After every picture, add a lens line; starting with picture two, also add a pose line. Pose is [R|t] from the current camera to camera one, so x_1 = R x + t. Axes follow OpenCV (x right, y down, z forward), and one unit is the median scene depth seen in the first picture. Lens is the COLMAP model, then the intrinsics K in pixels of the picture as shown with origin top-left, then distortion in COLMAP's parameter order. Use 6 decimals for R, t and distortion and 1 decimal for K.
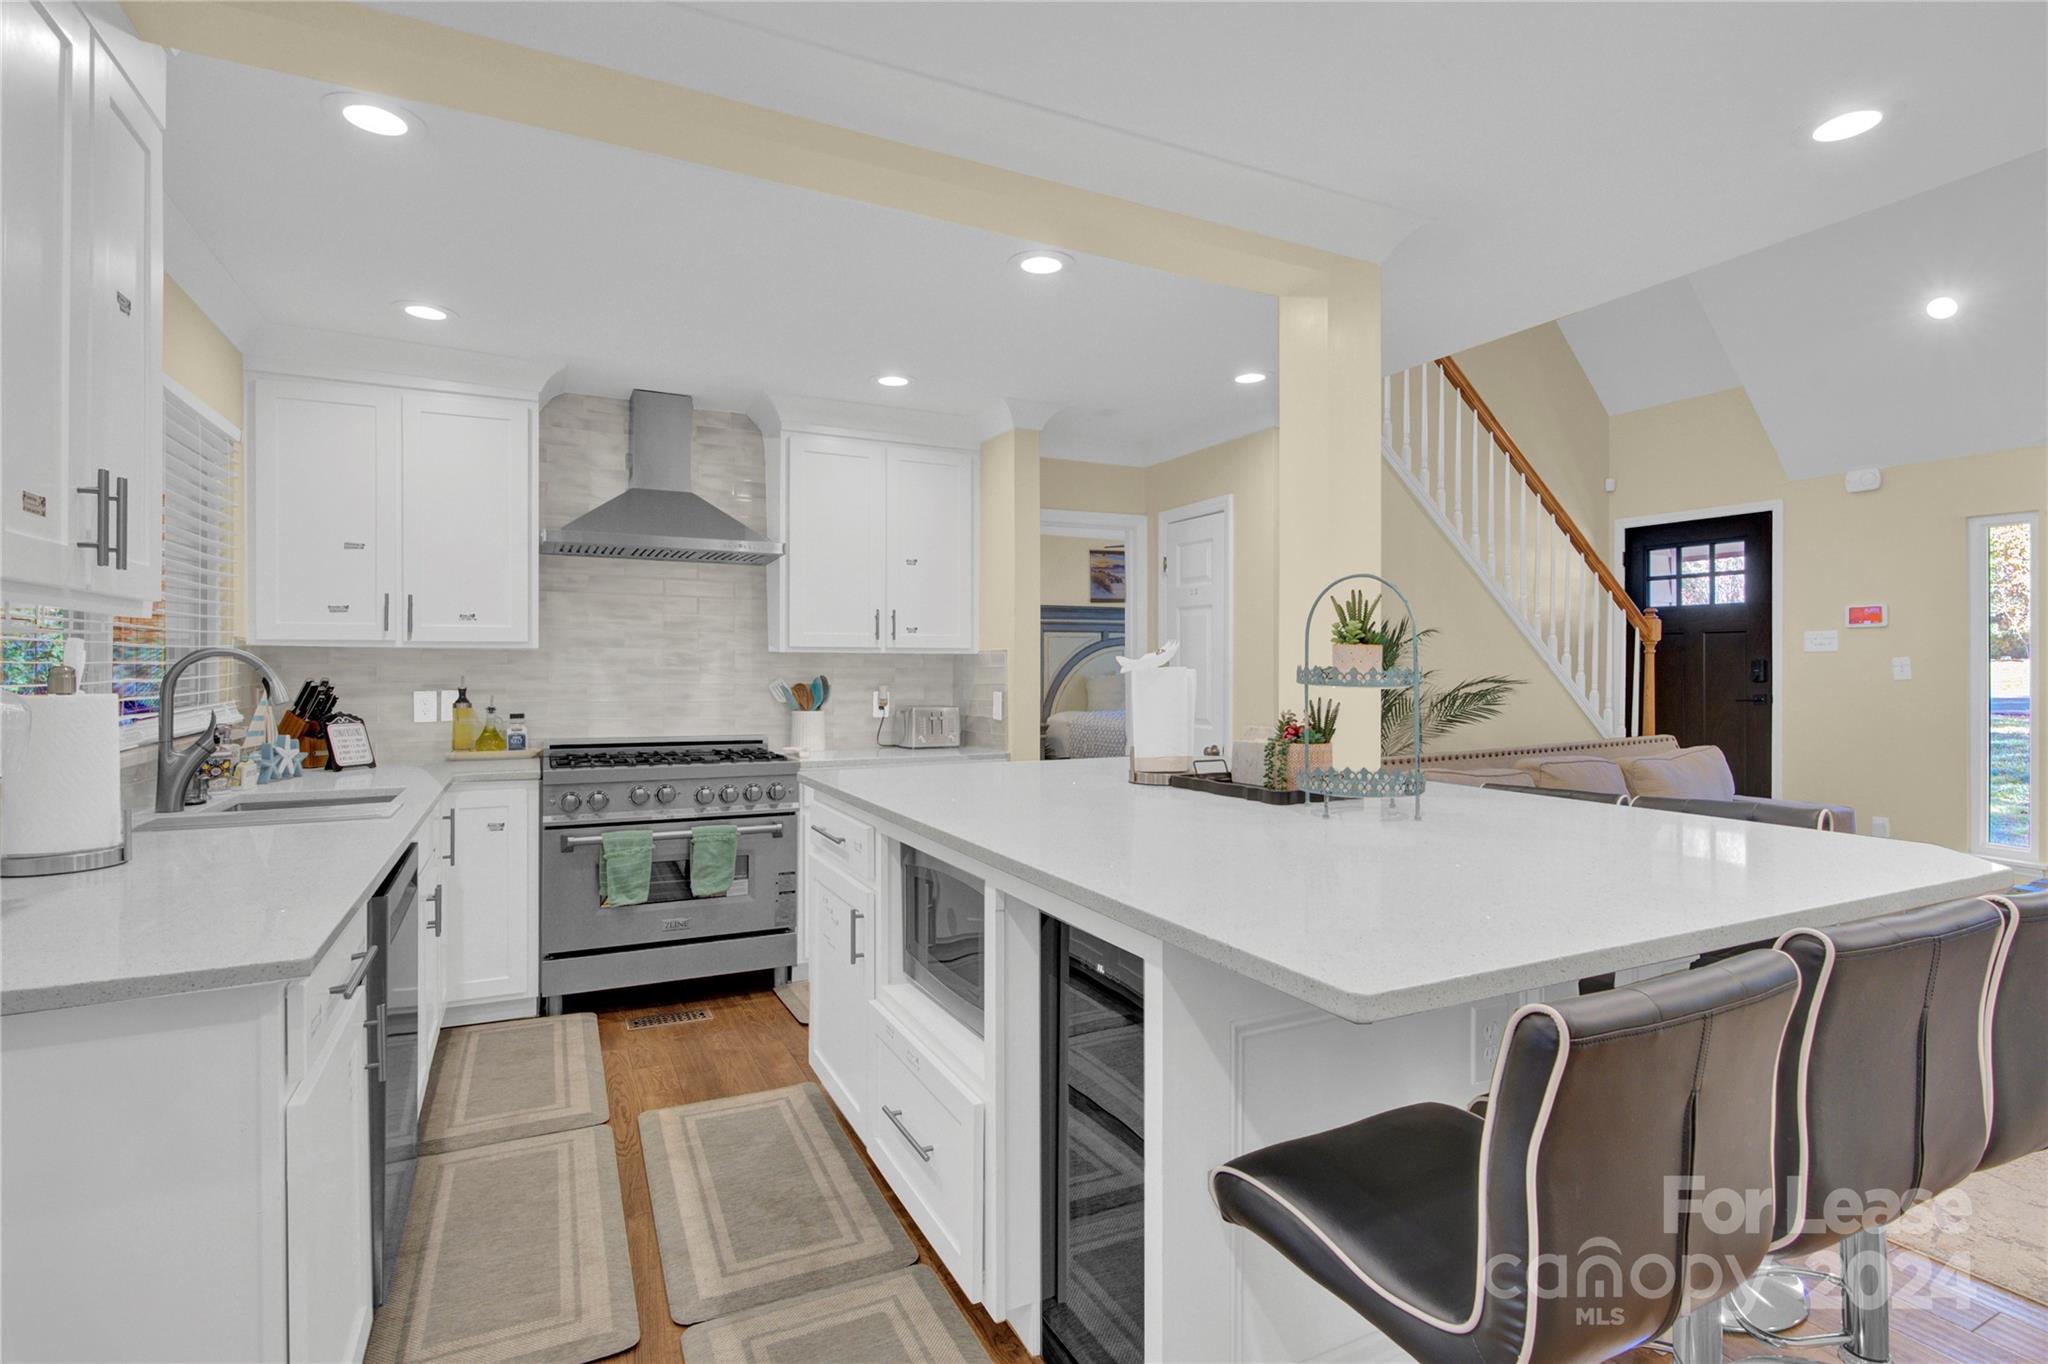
lens RADIAL K [[991.7, 0, 1019.1], [0, 991.7, 657.2], [0, 0, 1]] dist [-0.004168, 0.001766]
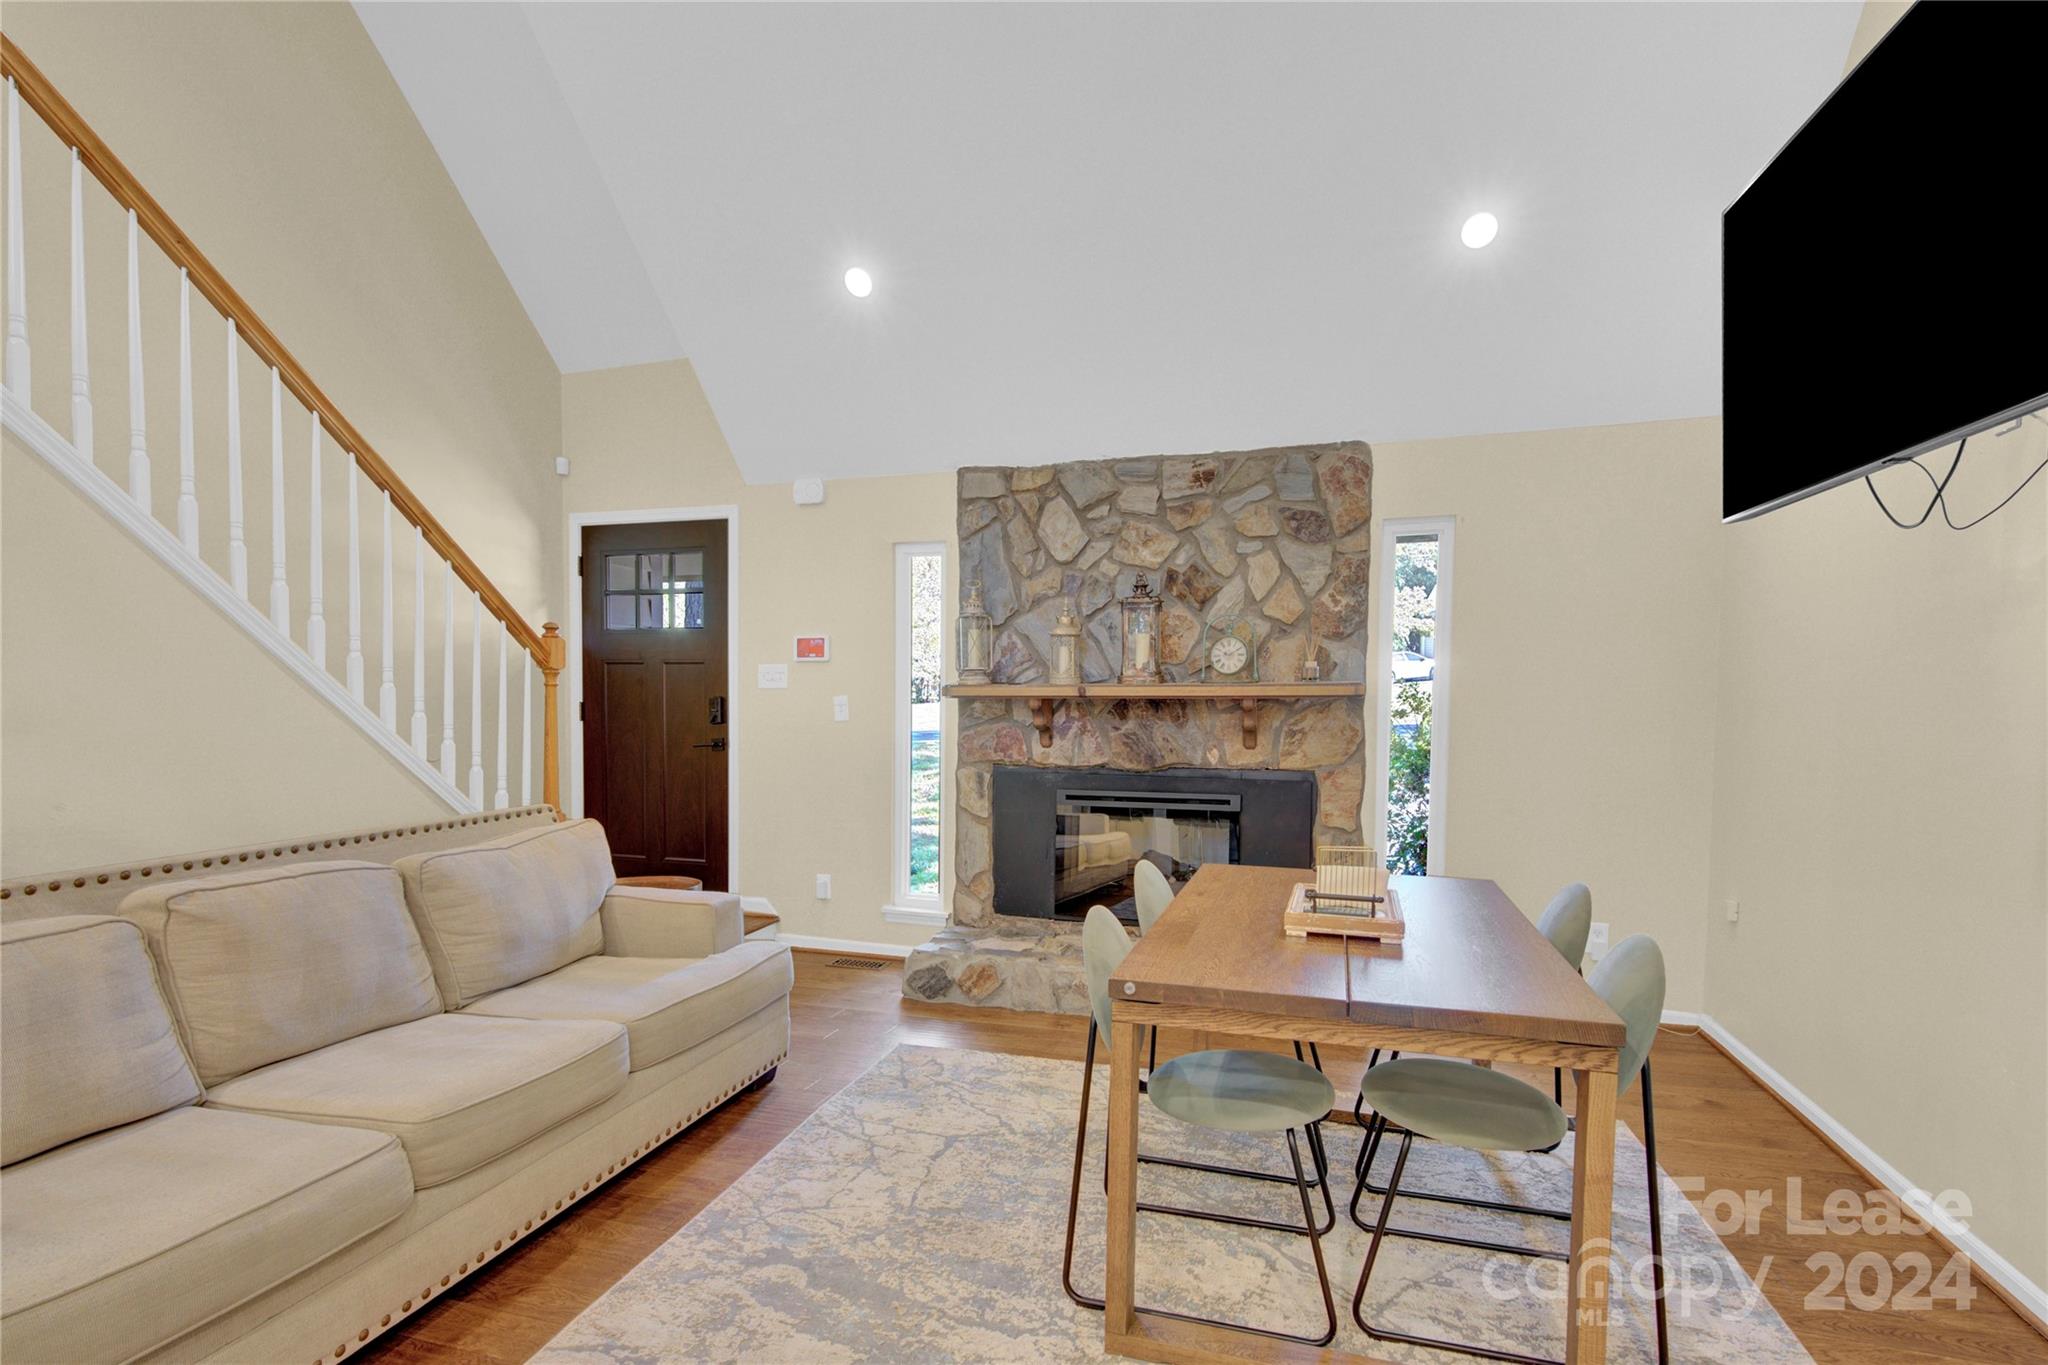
lens RADIAL K [[991.7, 0, 1020.1], [0, 991.7, 694.3], [0, 0, 1]] dist [-0.004168, 0.001766]
pose [[0.690714, 0.013047, 0.723011, 0.340224], [-0.013176, 0.999898, -0.005456, 0.001398], [-0.723008, -0.005758, 0.690815, 0.253156]]
